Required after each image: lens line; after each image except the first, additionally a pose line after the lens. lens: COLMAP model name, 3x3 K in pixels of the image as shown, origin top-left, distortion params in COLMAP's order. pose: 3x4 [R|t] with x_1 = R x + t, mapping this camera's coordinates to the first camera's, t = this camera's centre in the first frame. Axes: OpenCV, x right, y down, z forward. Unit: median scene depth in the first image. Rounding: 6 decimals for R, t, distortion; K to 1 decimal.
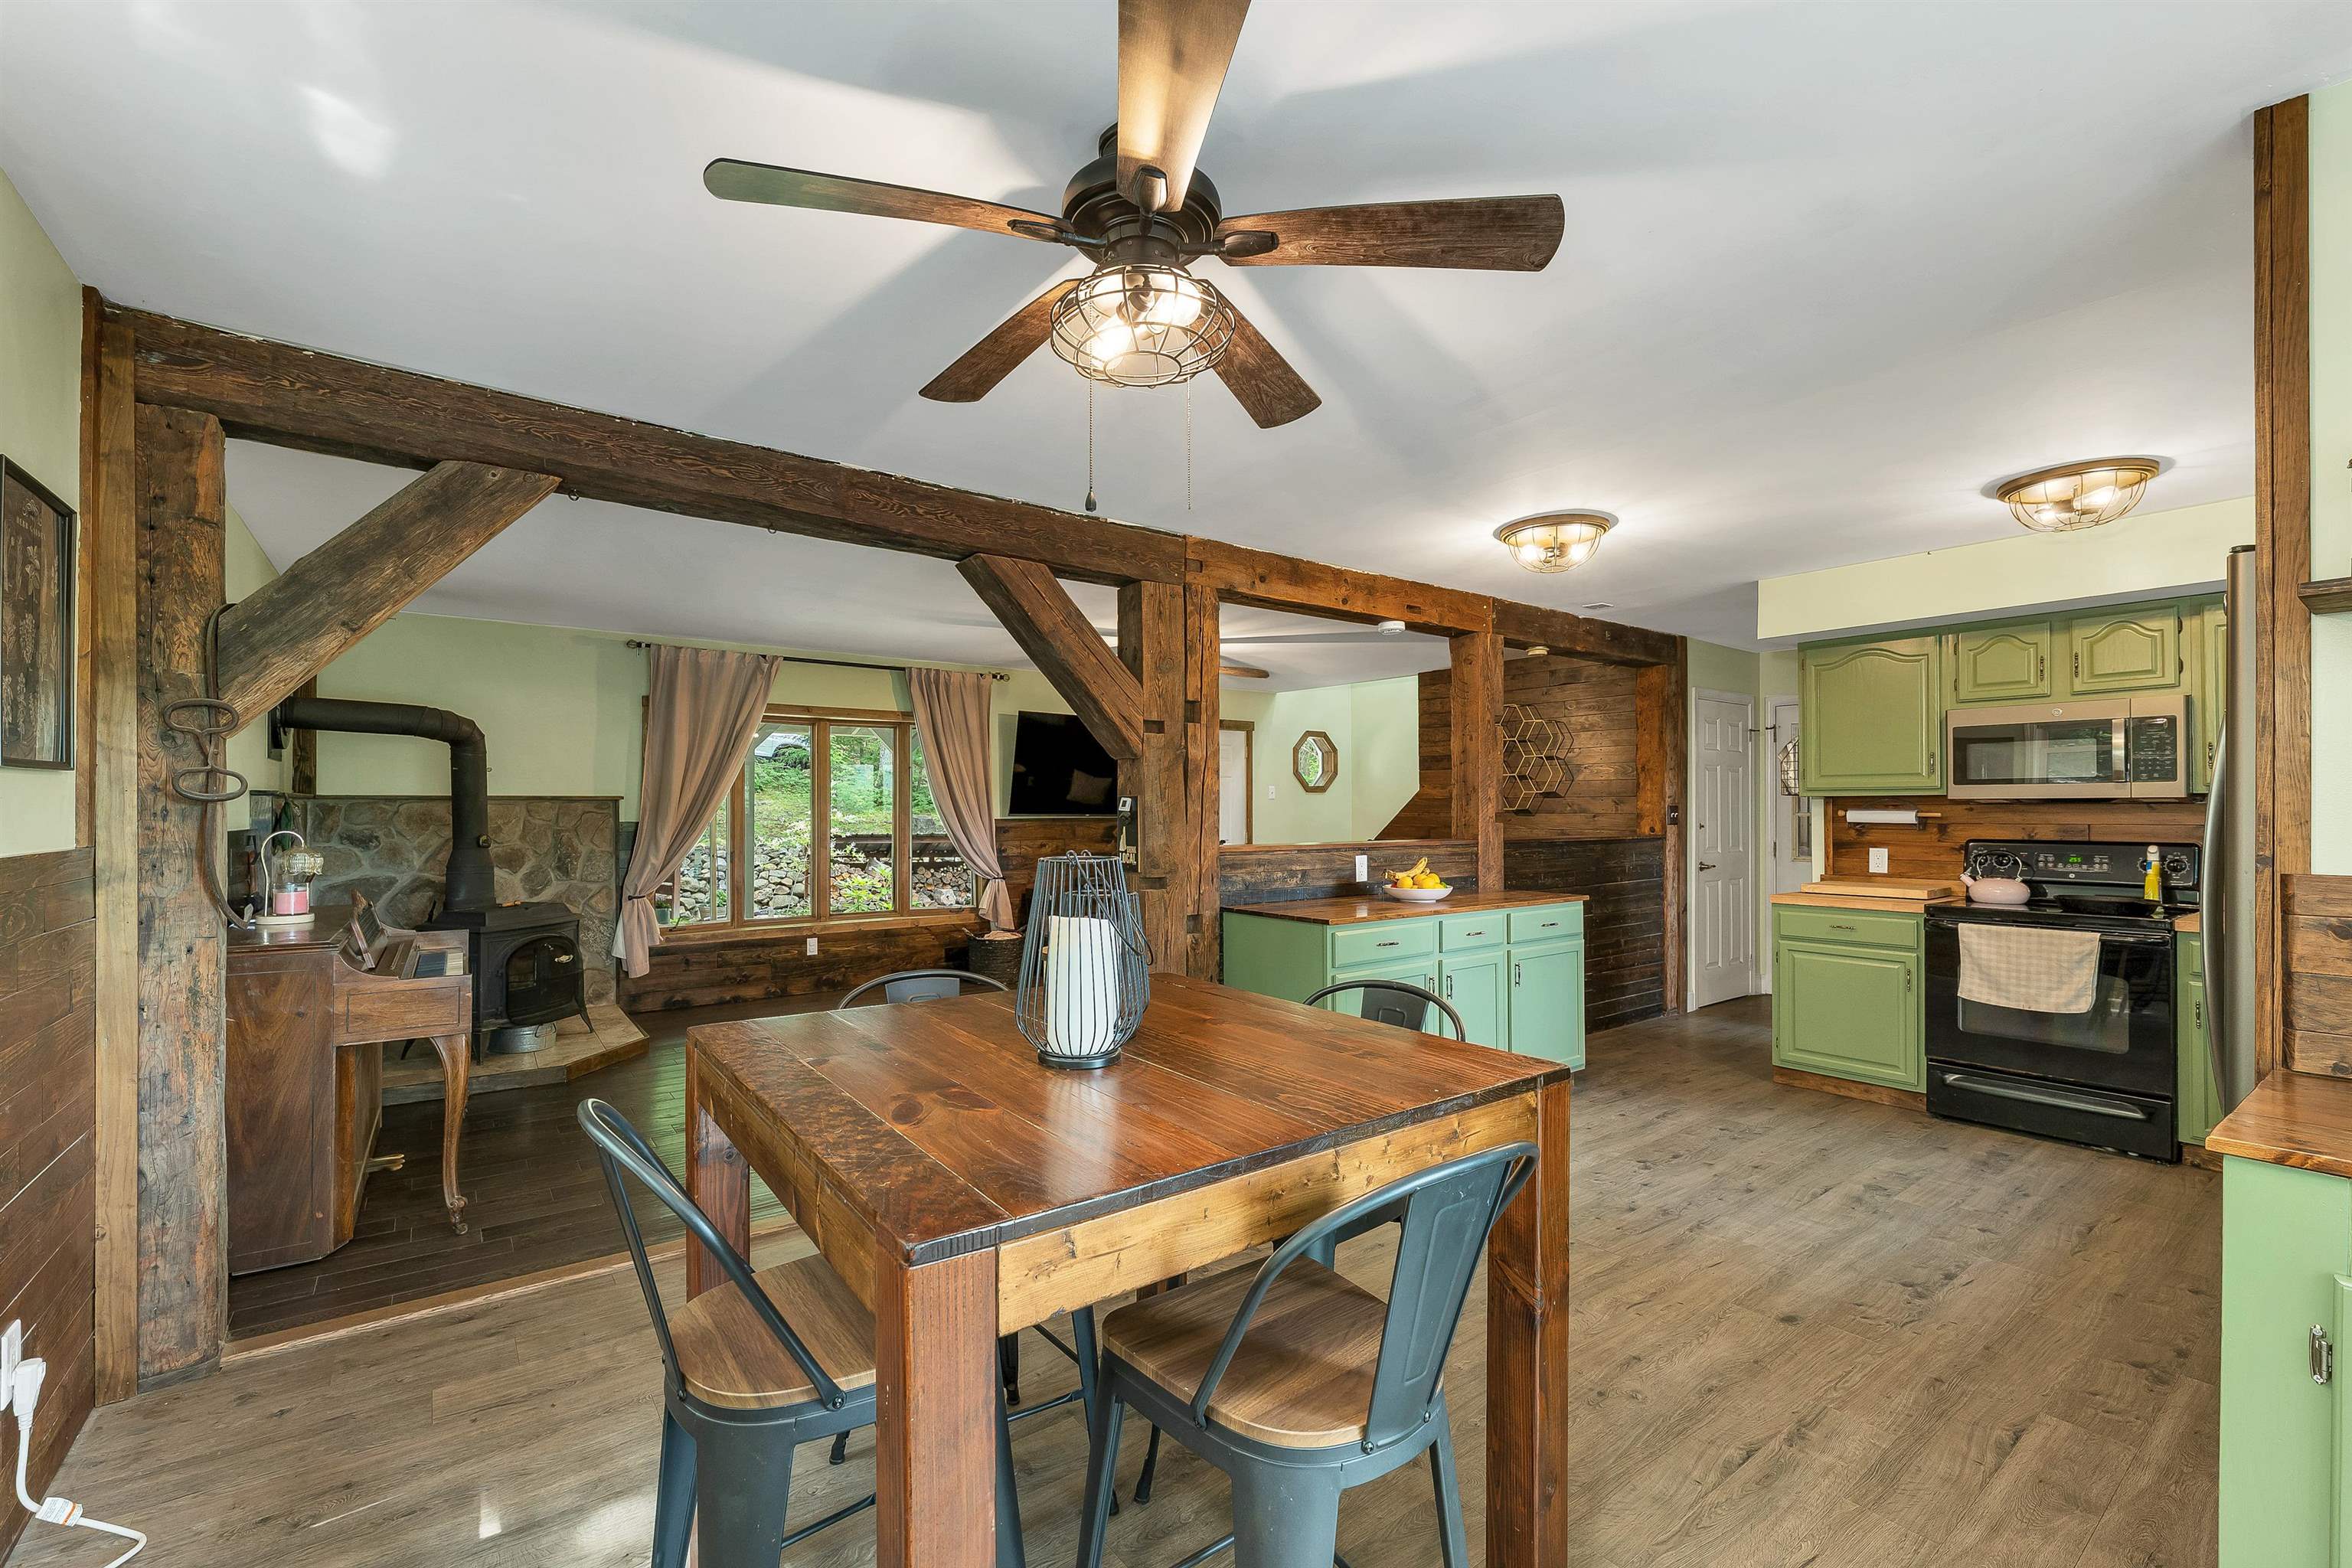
lens RADIAL K [[995.9, 0, 1176.6], [0, 995.9, 802.2], [0, 0, 1]] dist [-0.001691, -0.000309]
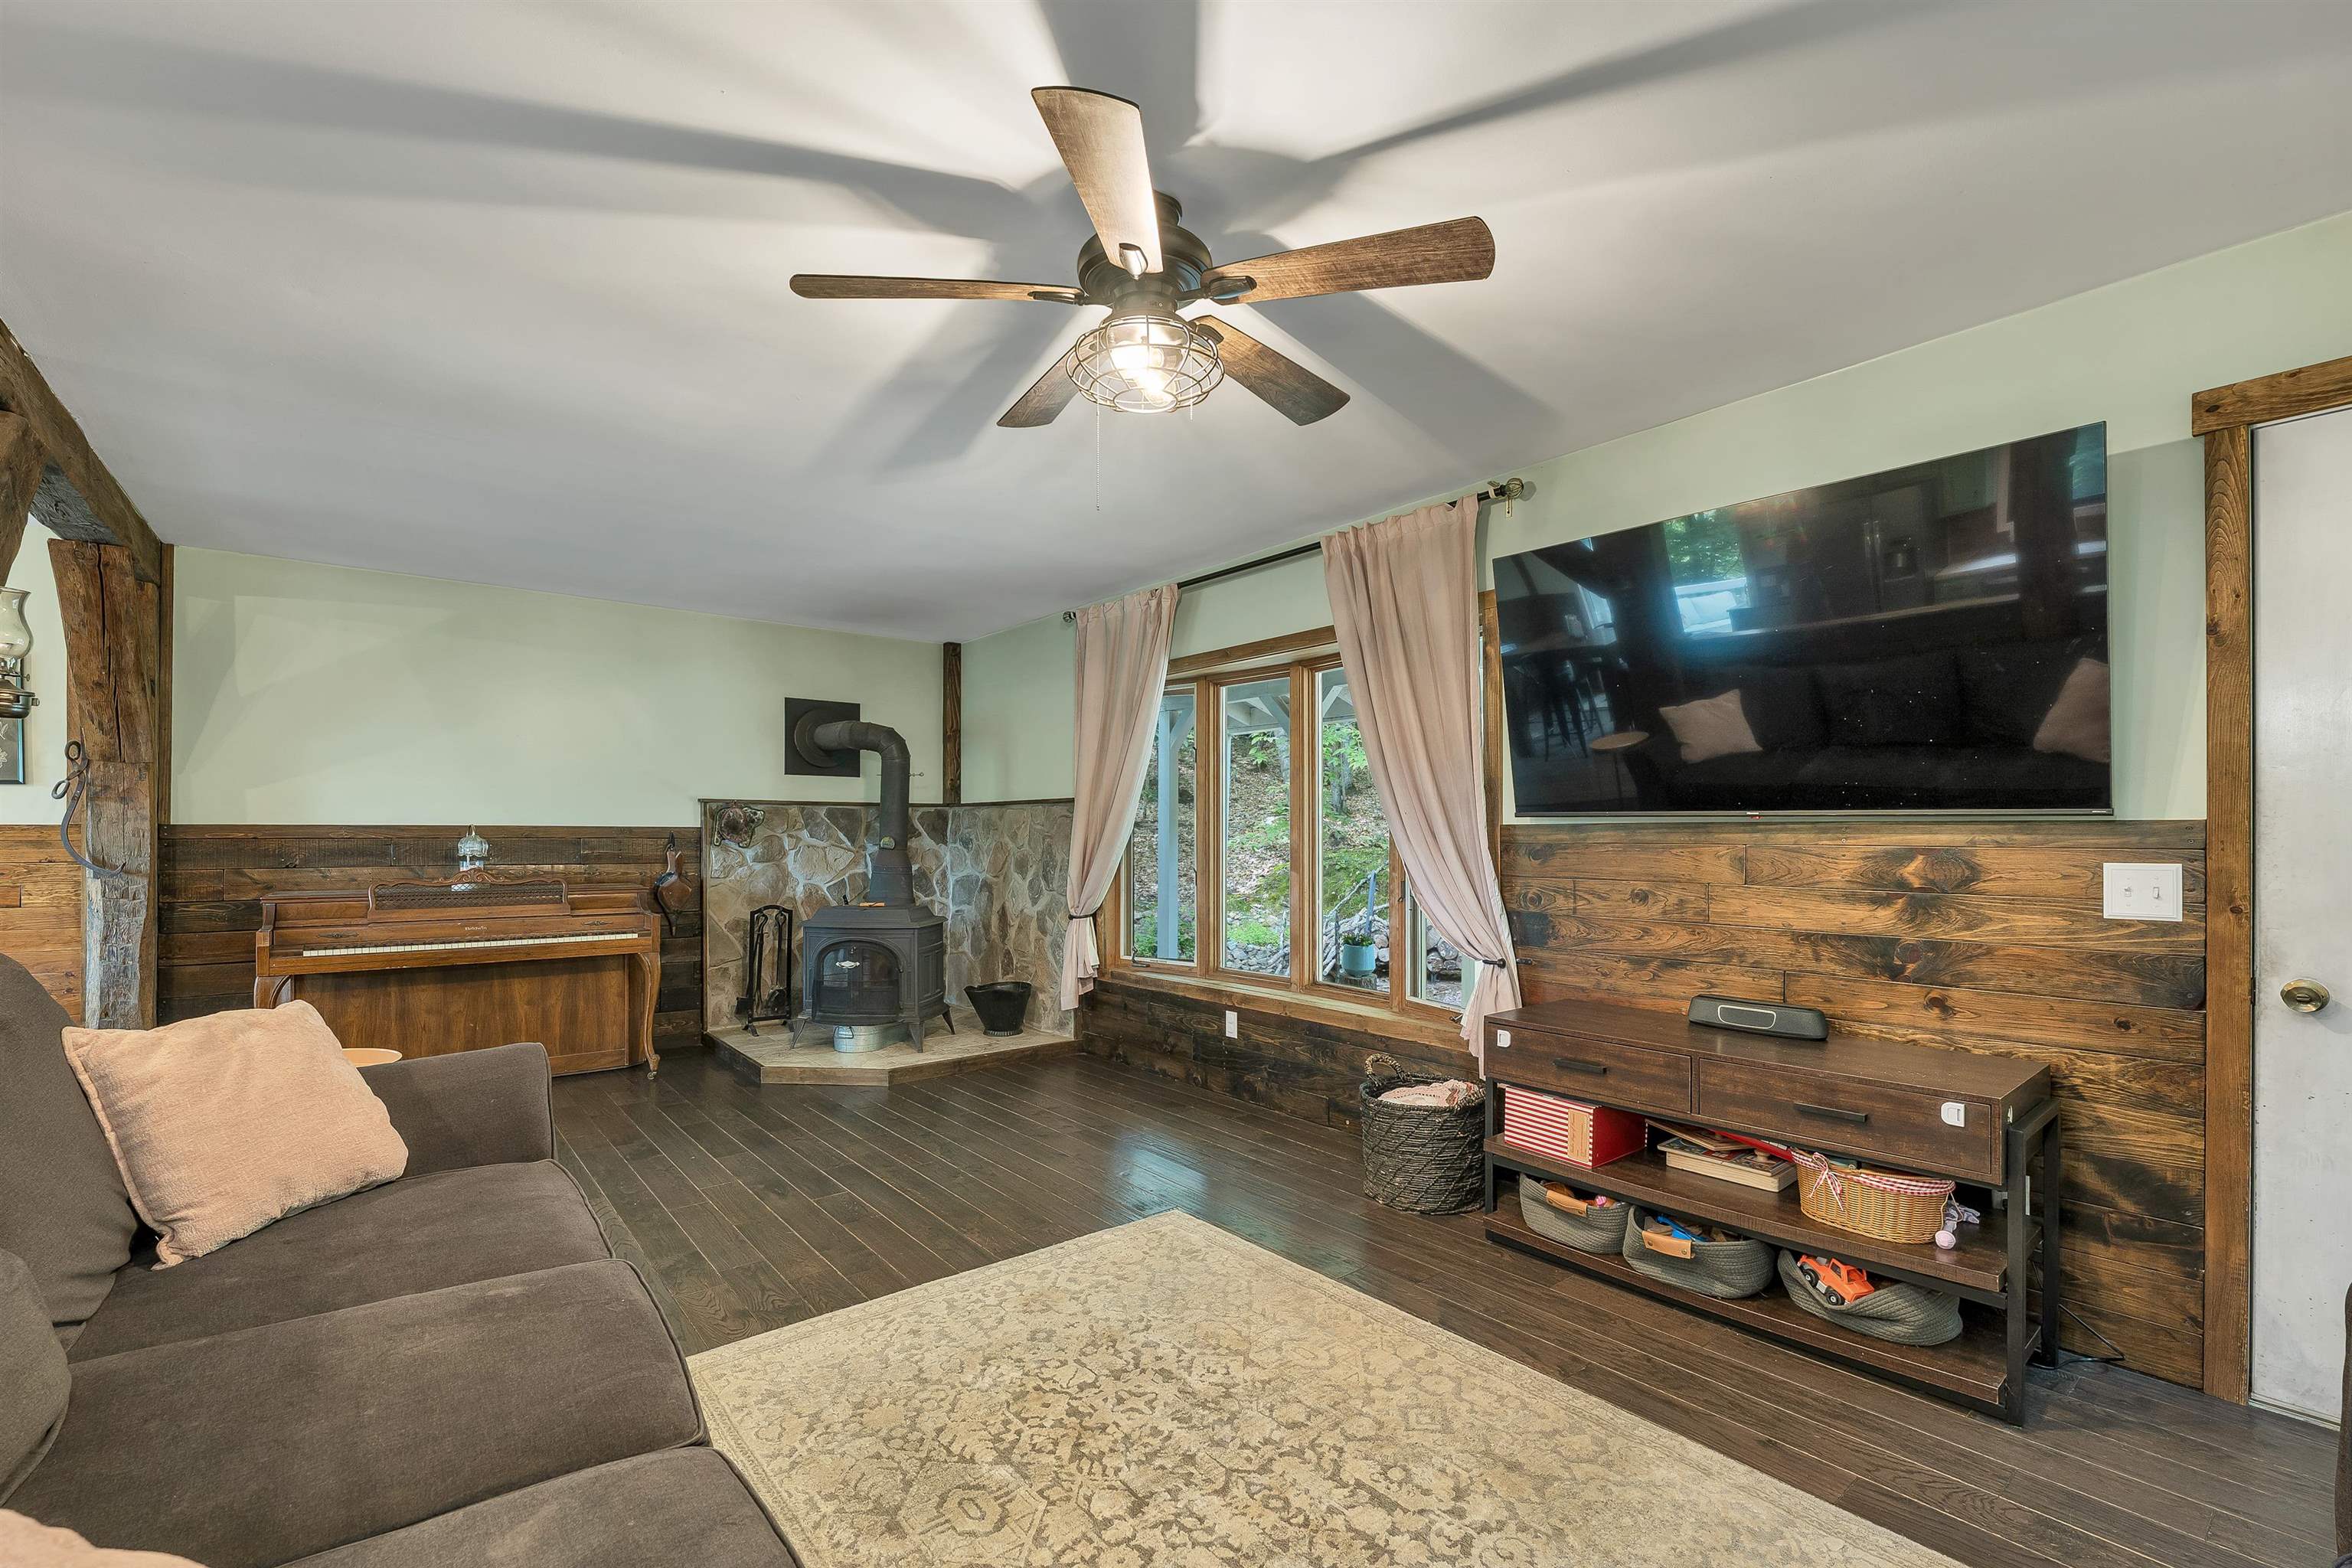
lens RADIAL K [[1015.9, 0, 1175.5], [0, 1015.9, 834.1], [0, 0, 1]] dist [-0.001407, -0.000137]
pose [[0.028665, 0.002766, -0.999585, 0.324263], [0.004520, 0.999986, 0.002896, 0.023543], [0.999579, -0.004601, 0.028652, 1.073303]]
